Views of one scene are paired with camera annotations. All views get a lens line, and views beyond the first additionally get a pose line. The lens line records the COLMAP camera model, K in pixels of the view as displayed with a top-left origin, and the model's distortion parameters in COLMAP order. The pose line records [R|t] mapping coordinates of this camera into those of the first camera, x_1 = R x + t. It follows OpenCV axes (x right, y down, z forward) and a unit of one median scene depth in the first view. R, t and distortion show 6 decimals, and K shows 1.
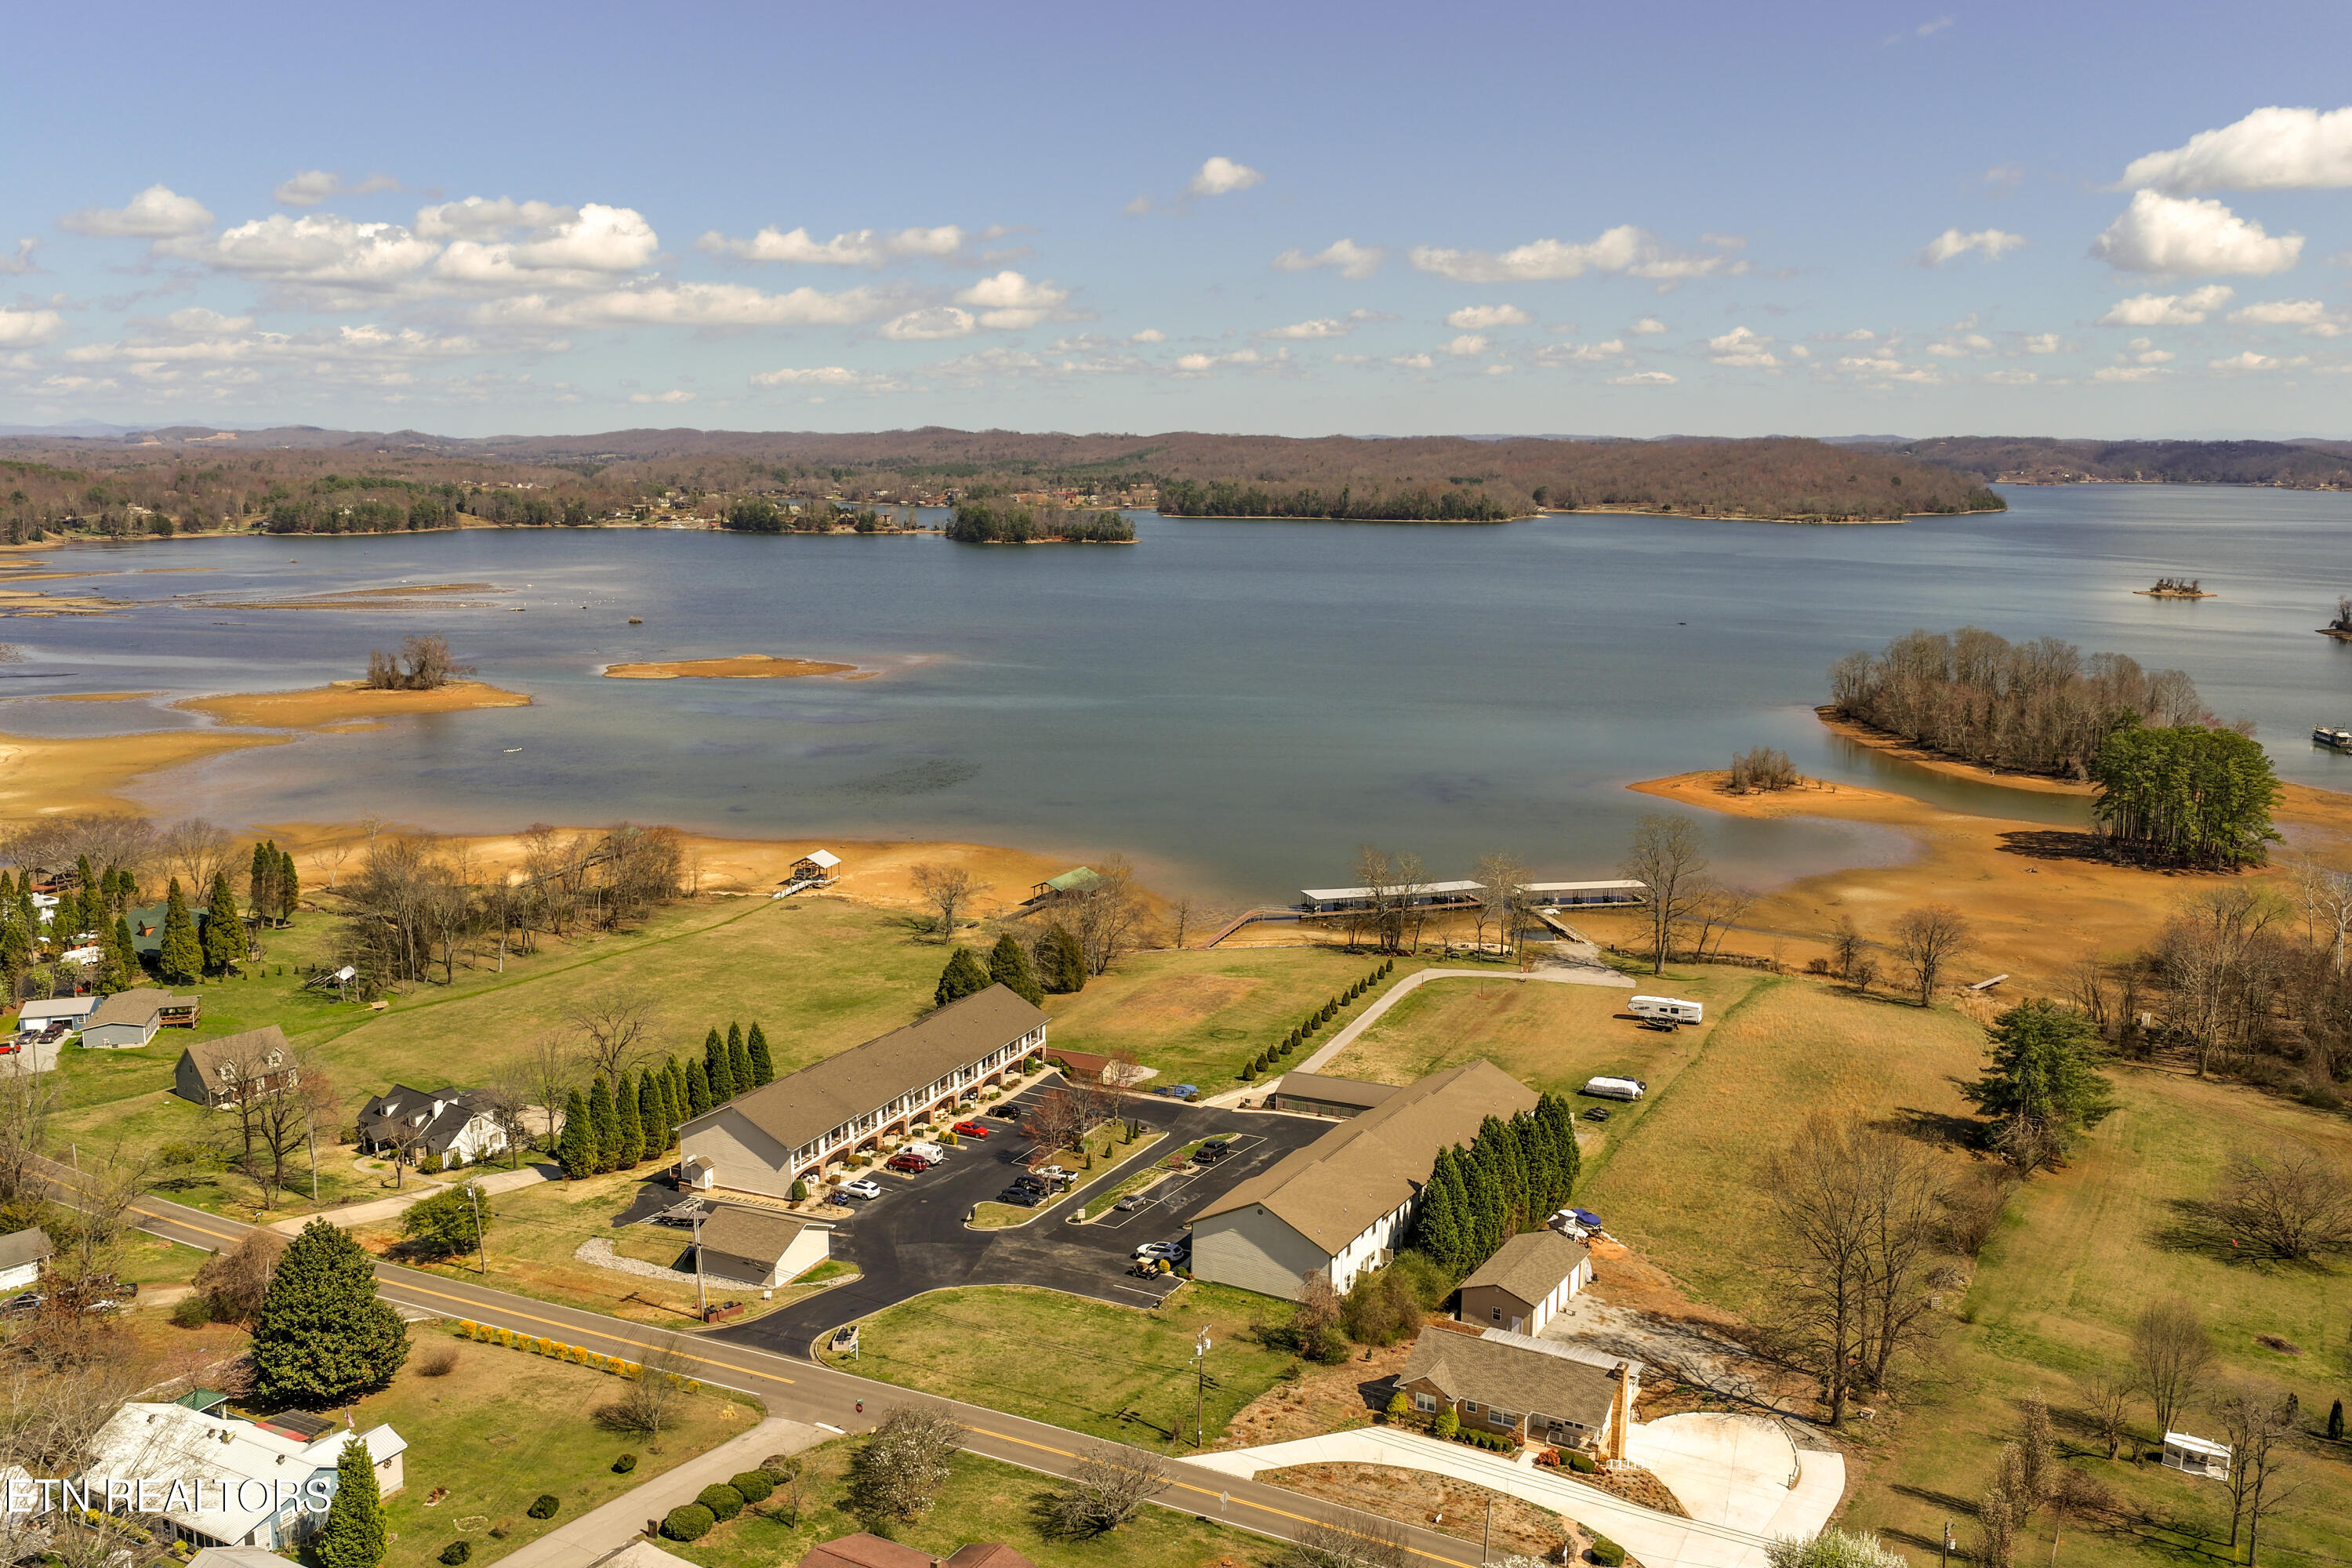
lens RADIAL K [[1943.6, 0, 1183.3], [0, 1943.6, 772.2], [0, 0, 1]] dist [-0.001791, 0.009184]
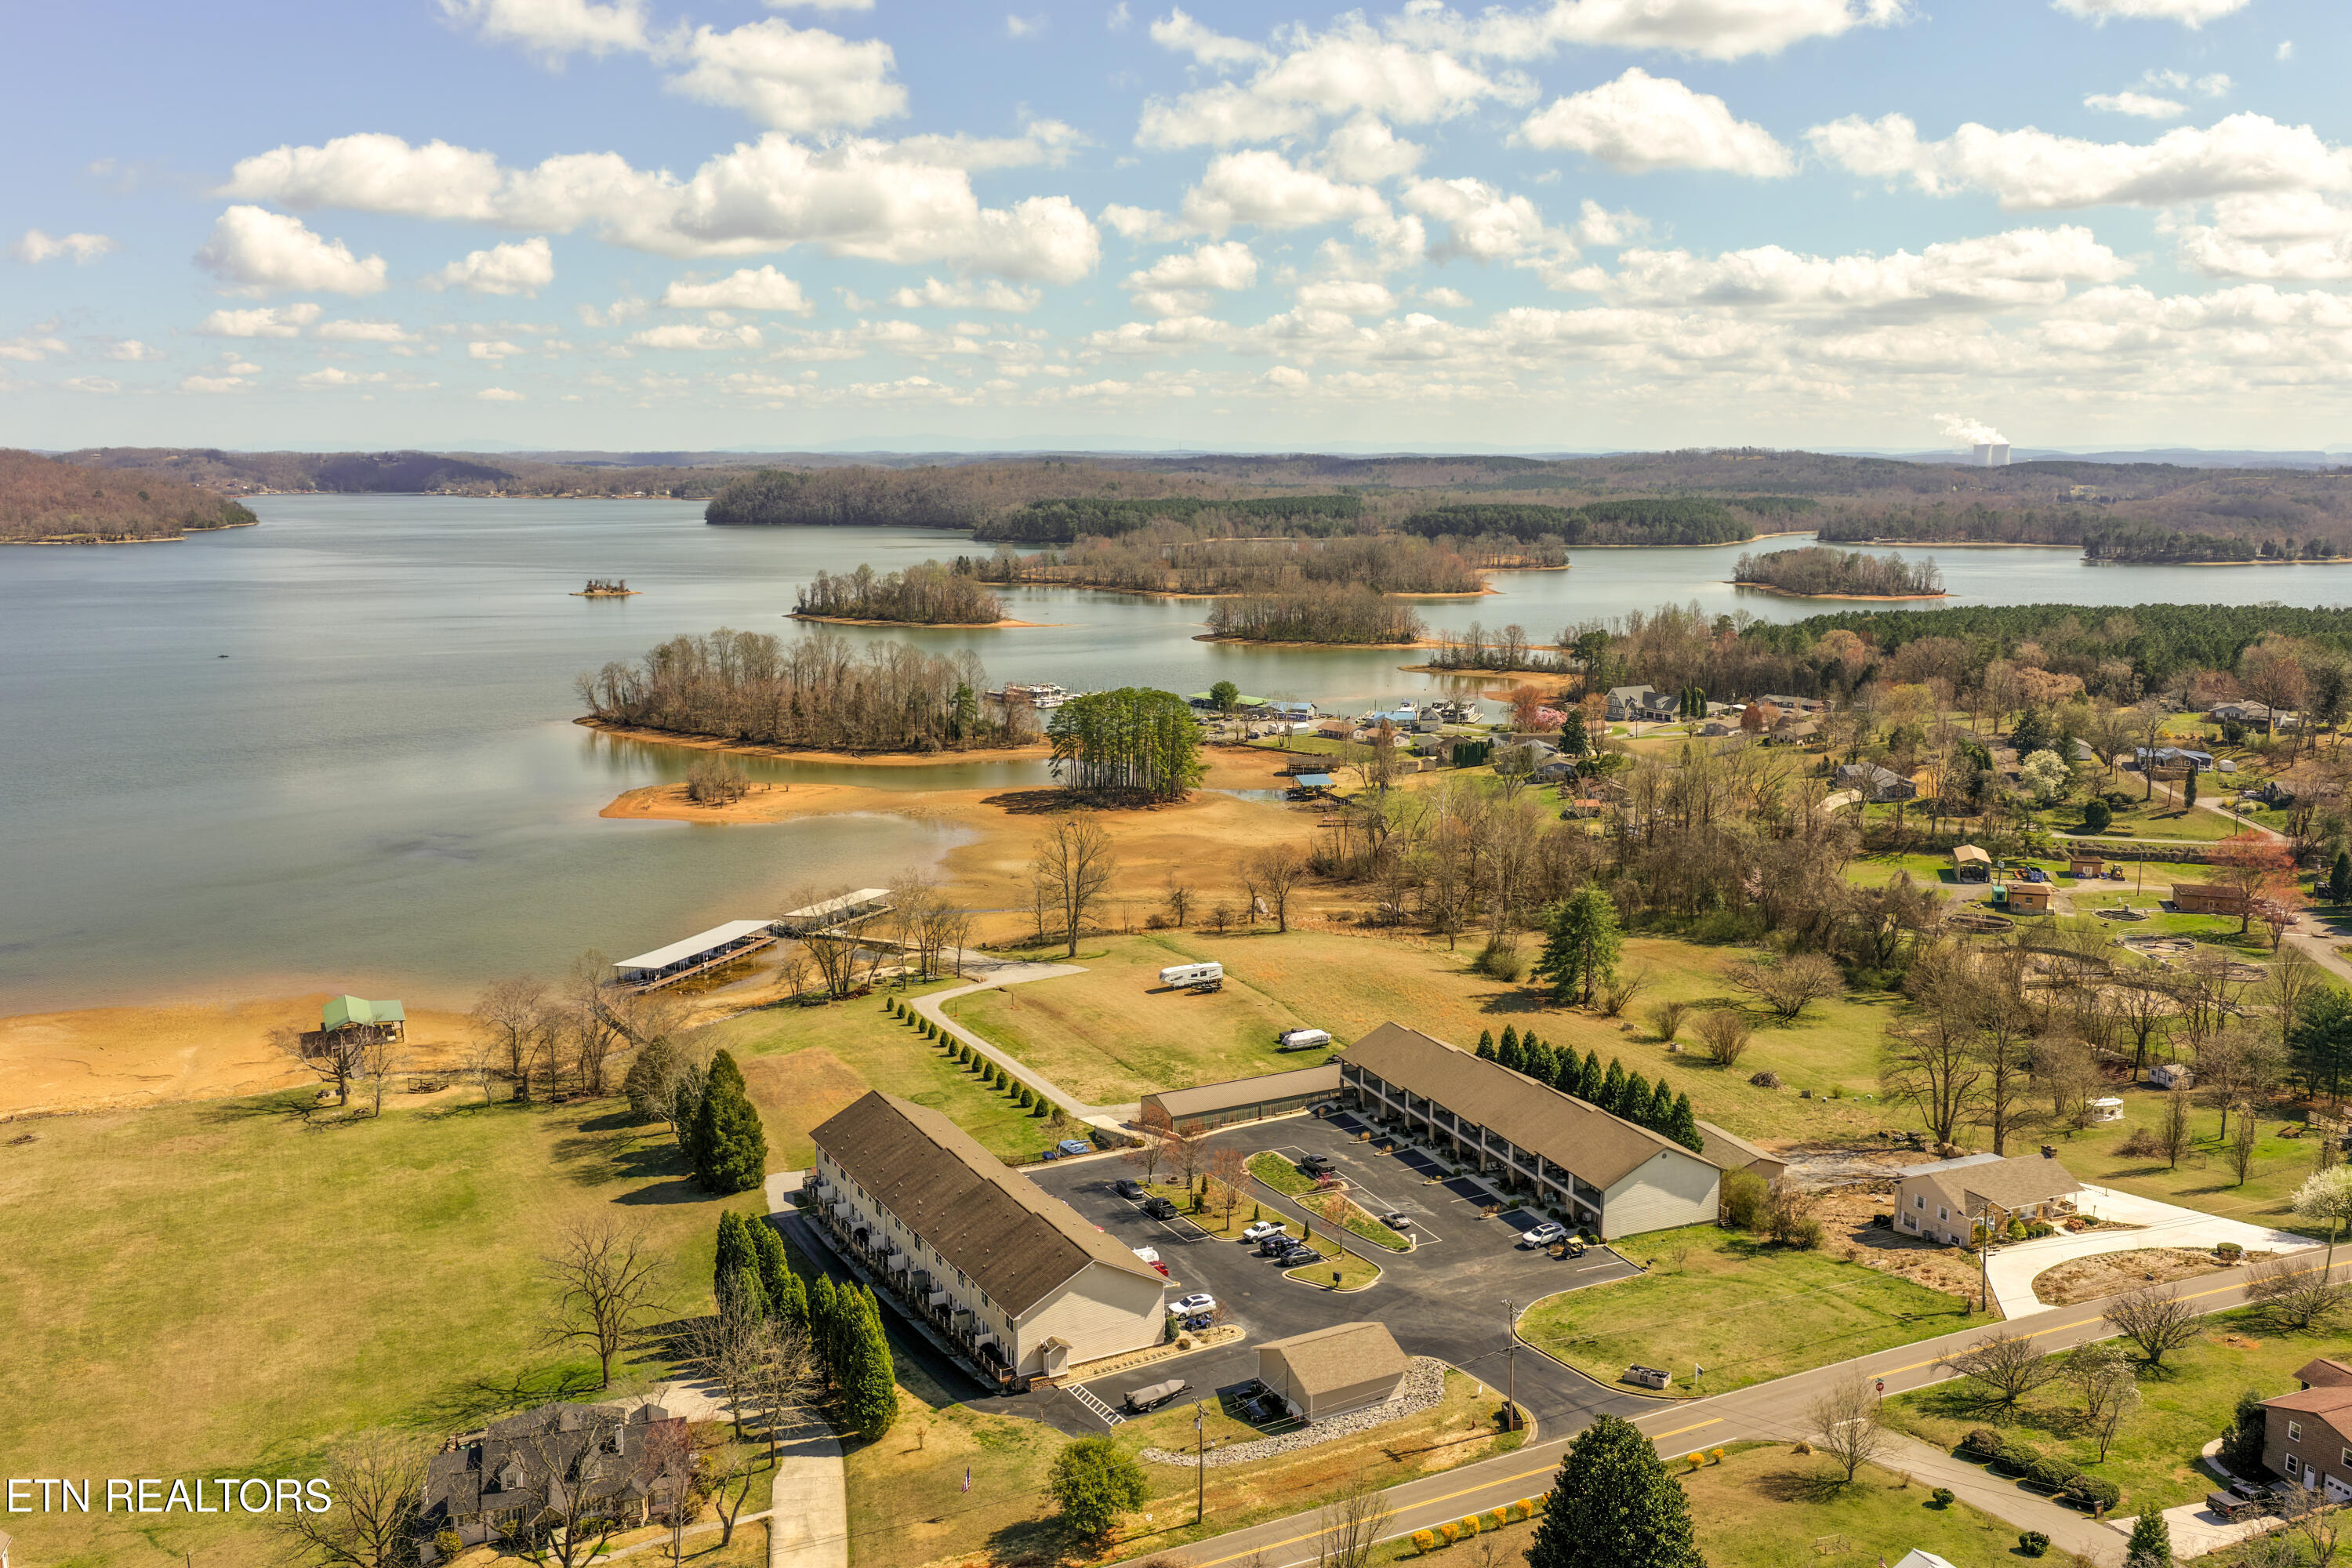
lens RADIAL K [[1943.6, 0, 1183.3], [0, 1943.6, 772.2], [0, 0, 1]] dist [-0.001791, 0.009184]
pose [[0.616115, -0.129547, 0.776930, -0.069943], [0.133905, 0.989250, 0.058761, -0.006592], [-0.776190, 0.067831, 0.626839, 0.037030]]
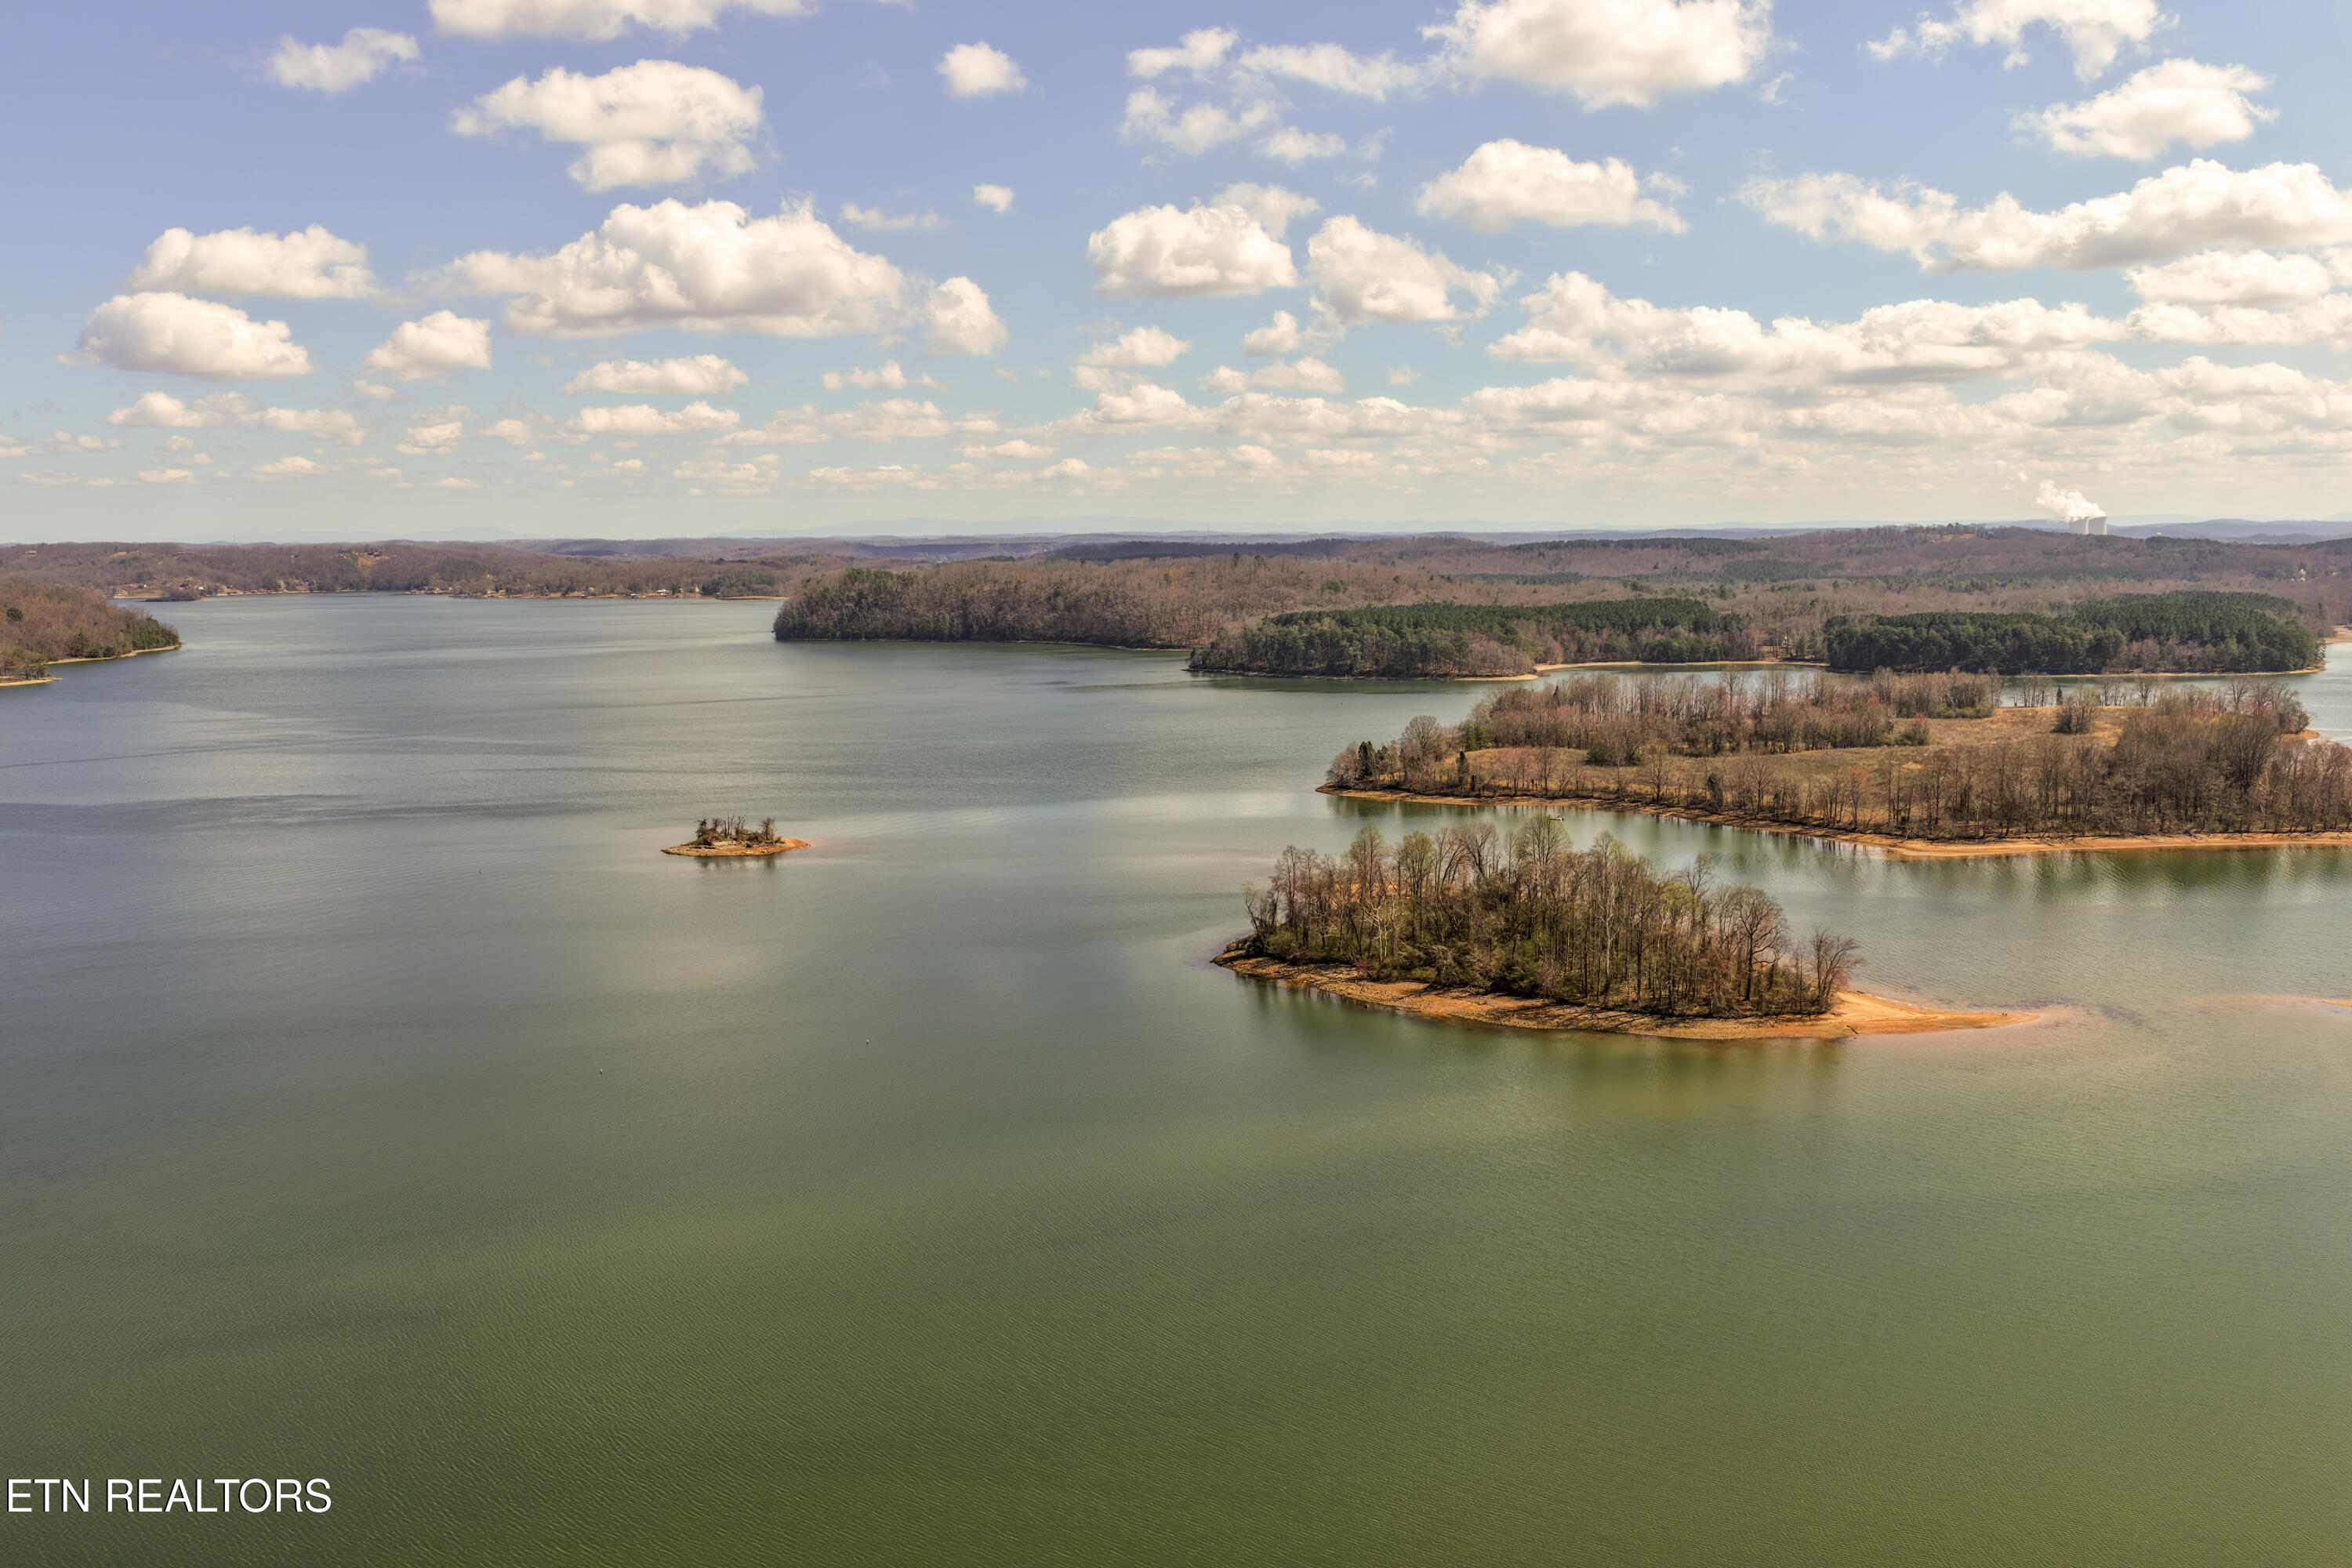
lens RADIAL K [[1943.6, 0, 1183.3], [0, 1943.6, 772.2], [0, 0, 1]] dist [-0.001791, 0.009184]
pose [[0.612084, -0.104613, 0.783842, 0.079959], [0.144482, 0.989321, 0.019214, -0.050330], [-0.777482, 0.101490, 0.620663, 0.271917]]
